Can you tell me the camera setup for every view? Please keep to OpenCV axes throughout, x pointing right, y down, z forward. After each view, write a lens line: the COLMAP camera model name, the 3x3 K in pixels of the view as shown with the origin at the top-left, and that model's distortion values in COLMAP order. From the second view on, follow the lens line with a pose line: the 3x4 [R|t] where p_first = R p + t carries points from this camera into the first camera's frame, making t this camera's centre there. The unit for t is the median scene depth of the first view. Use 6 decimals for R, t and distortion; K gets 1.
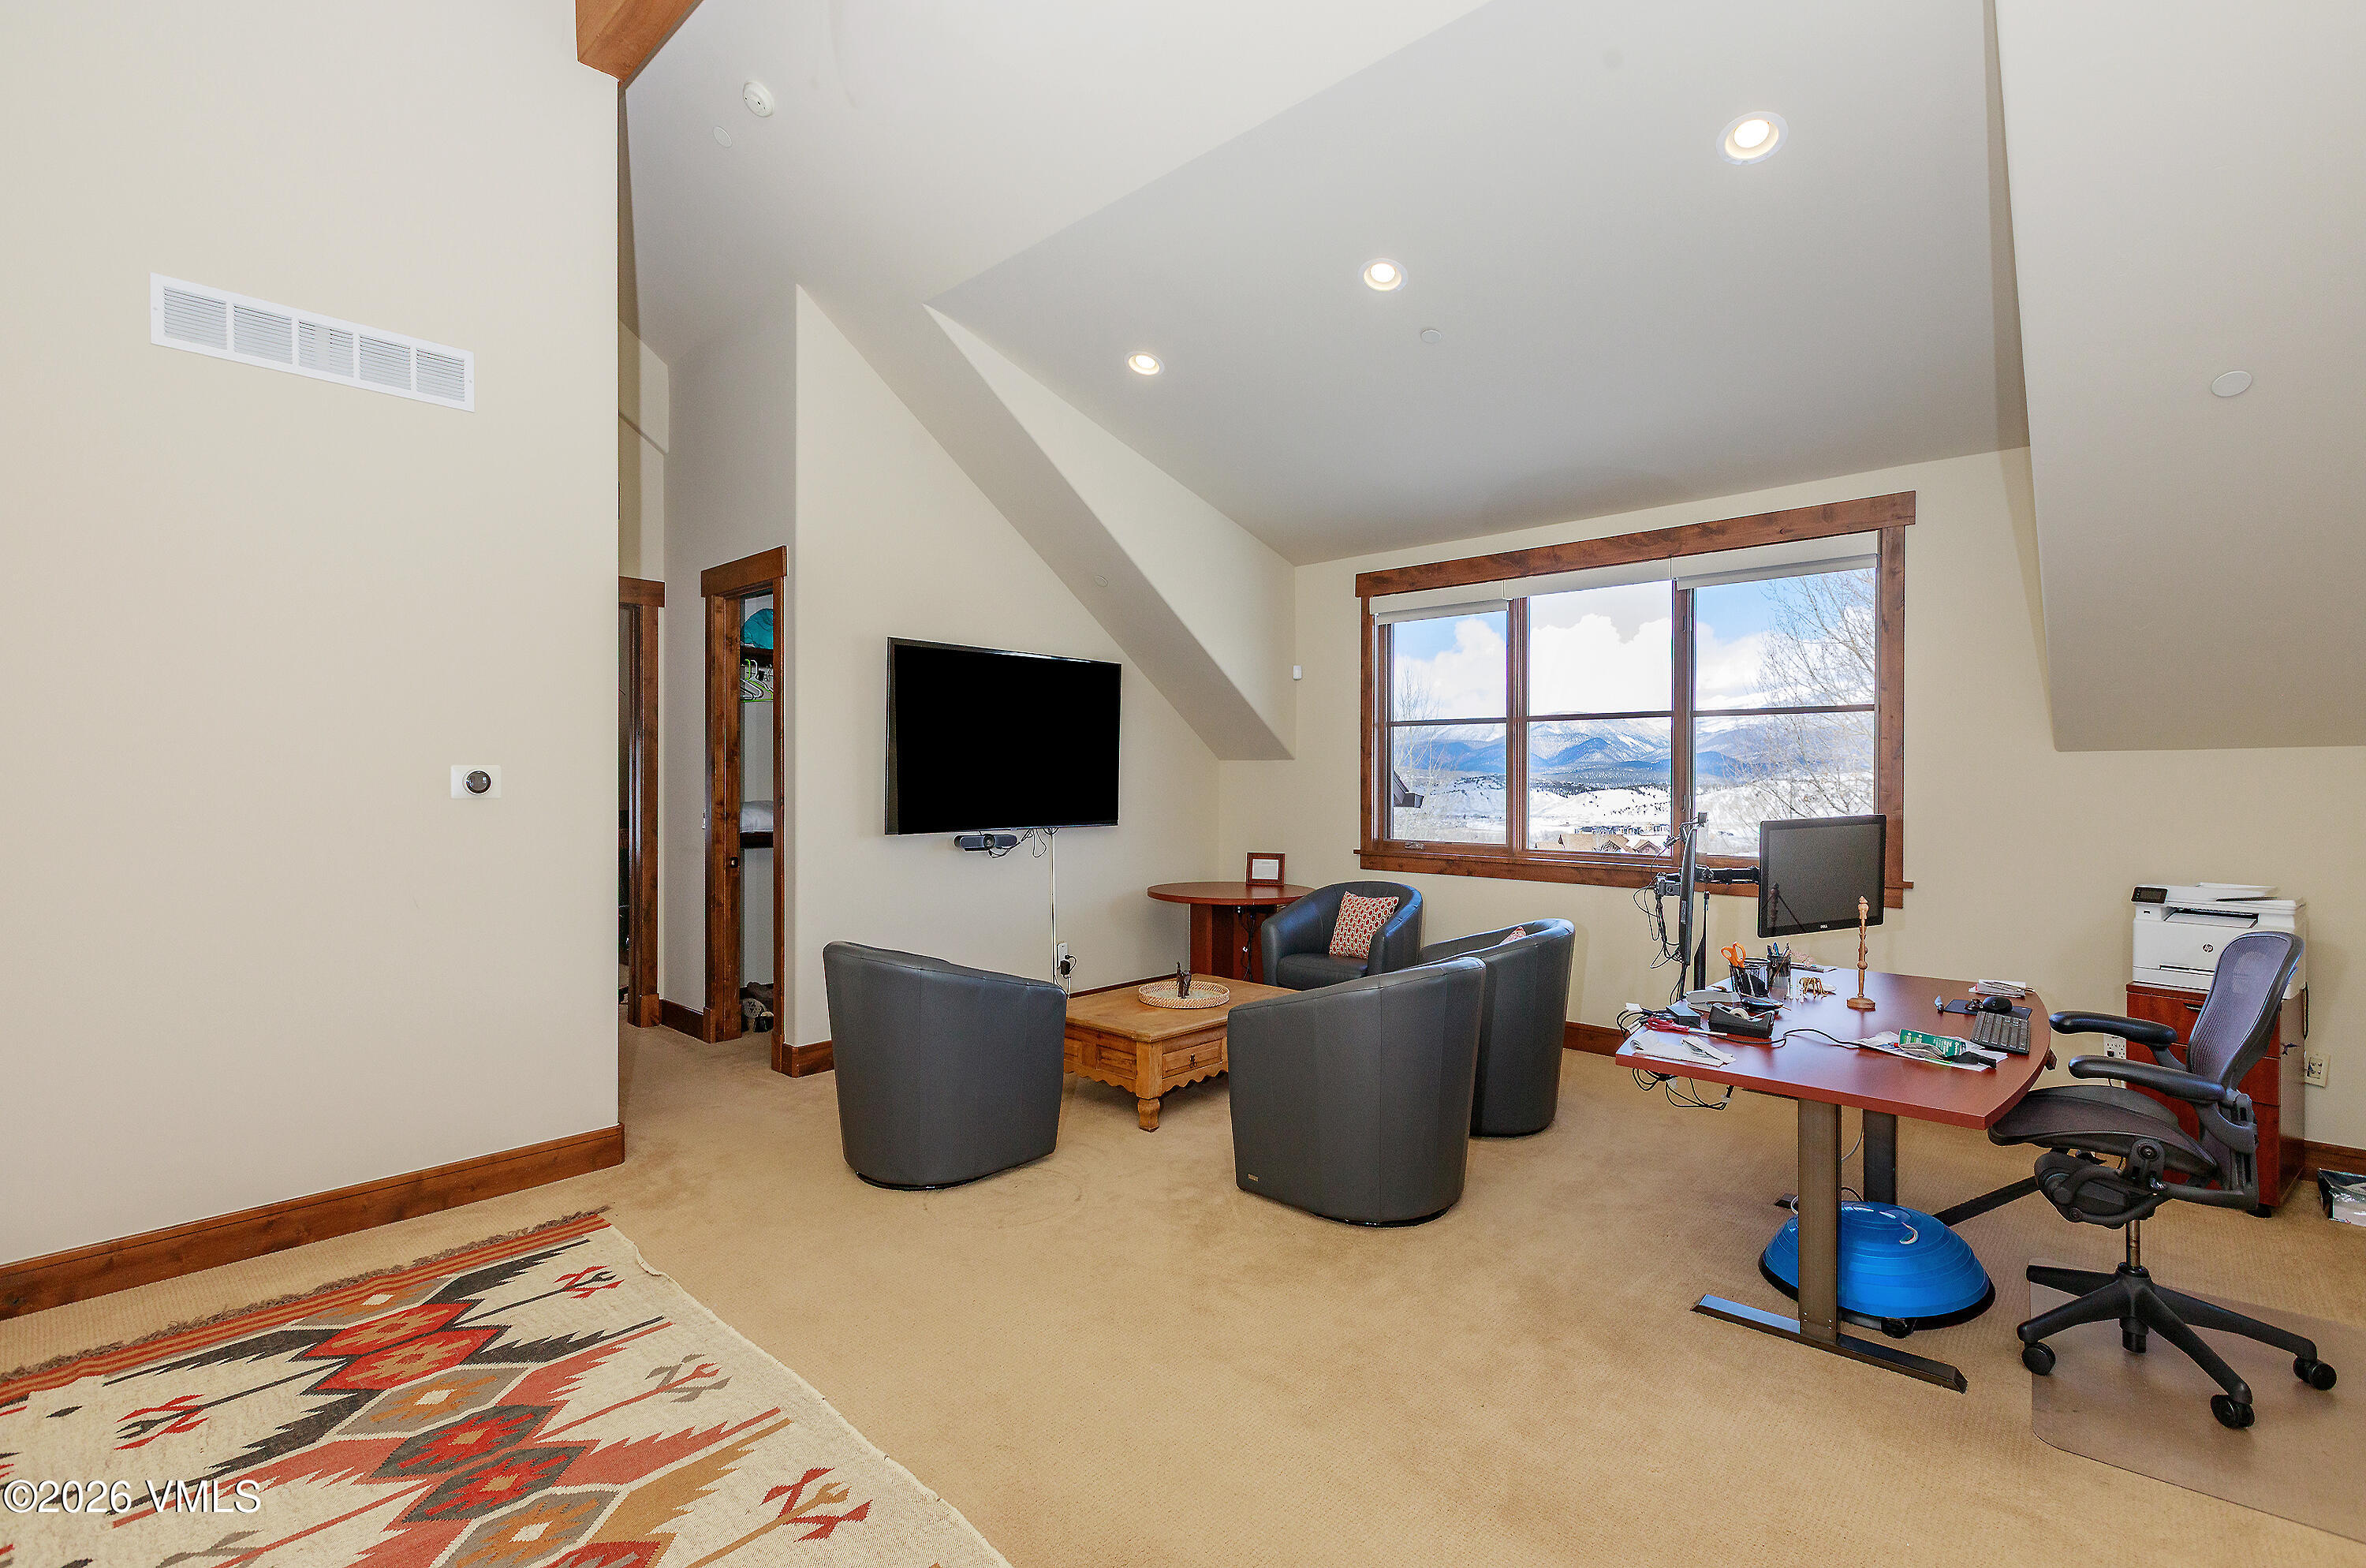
lens RADIAL K [[1060.8, 0, 1189.0], [0, 1060.8, 784.0], [0, 0, 1]] dist [0.008579, 0.000191]
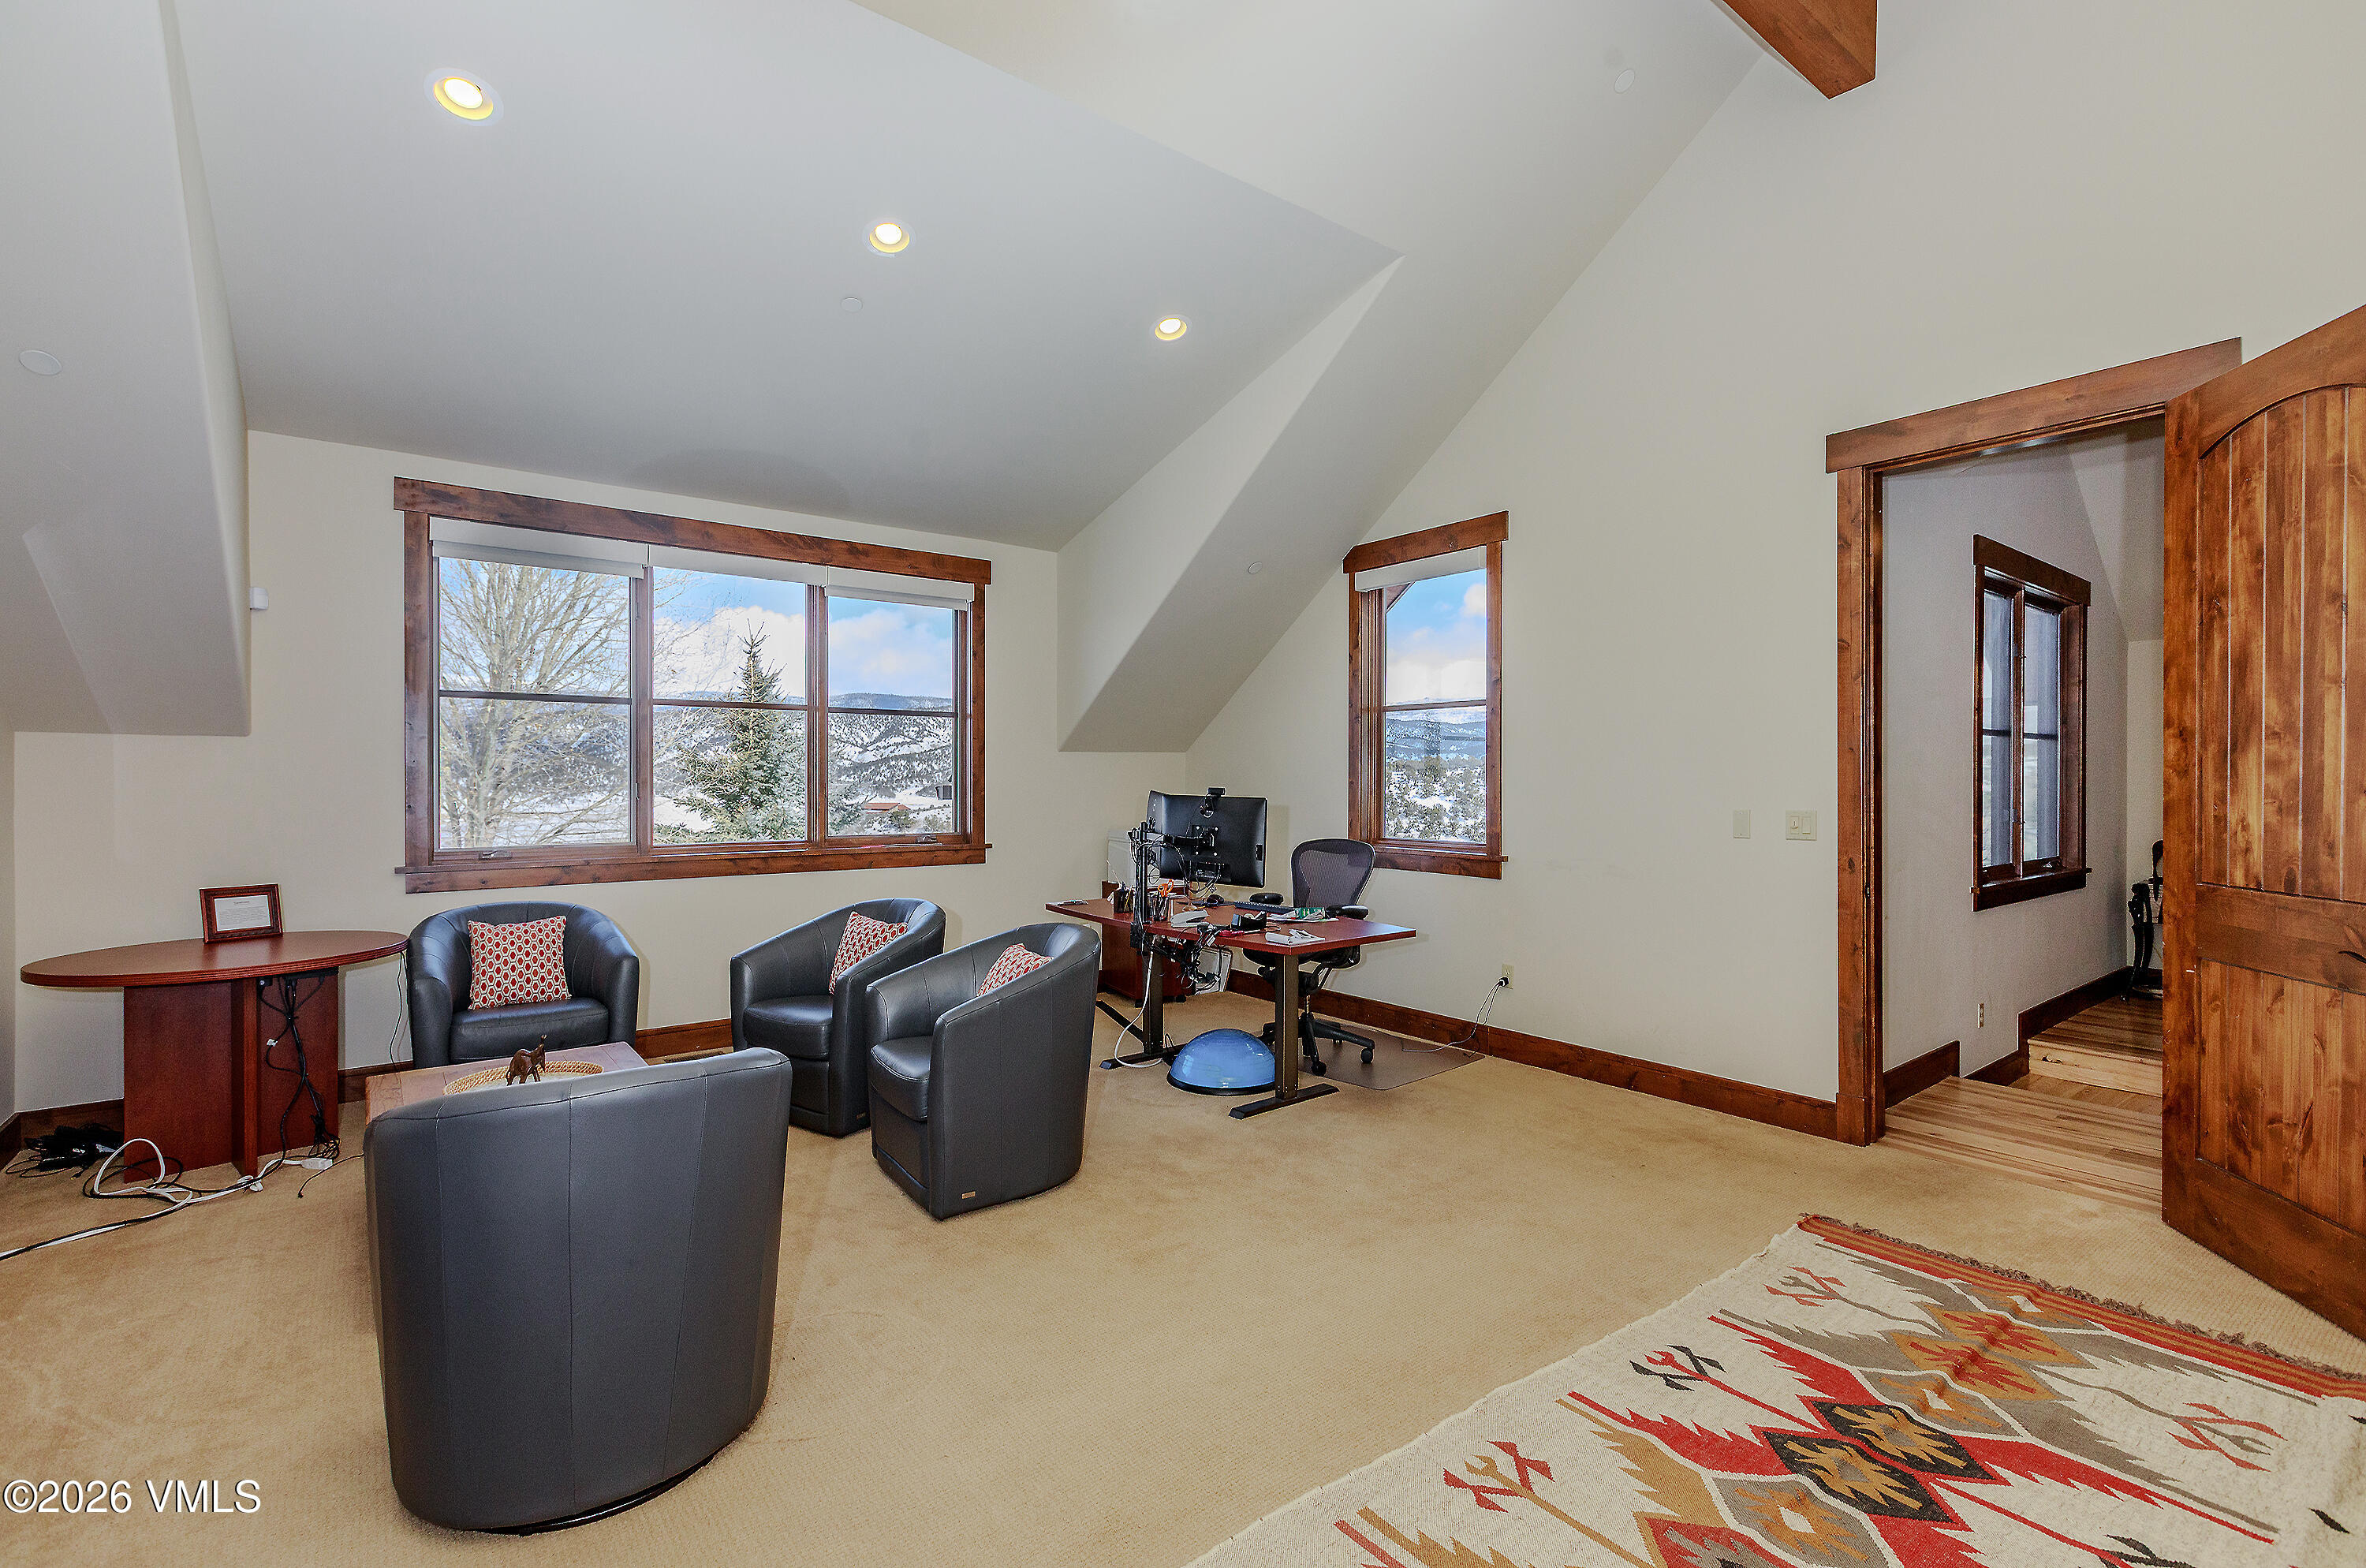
lens RADIAL K [[1060.8, 0, 1186.2], [0, 1060.8, 780.7], [0, 0, 1]] dist [0.008579, 0.000191]
pose [[0.179157, -0.010261, 0.983767, -0.493851], [0.003367, 0.999946, 0.009817, -0.001076], [-0.983815, 0.001554, 0.179182, 0.390704]]
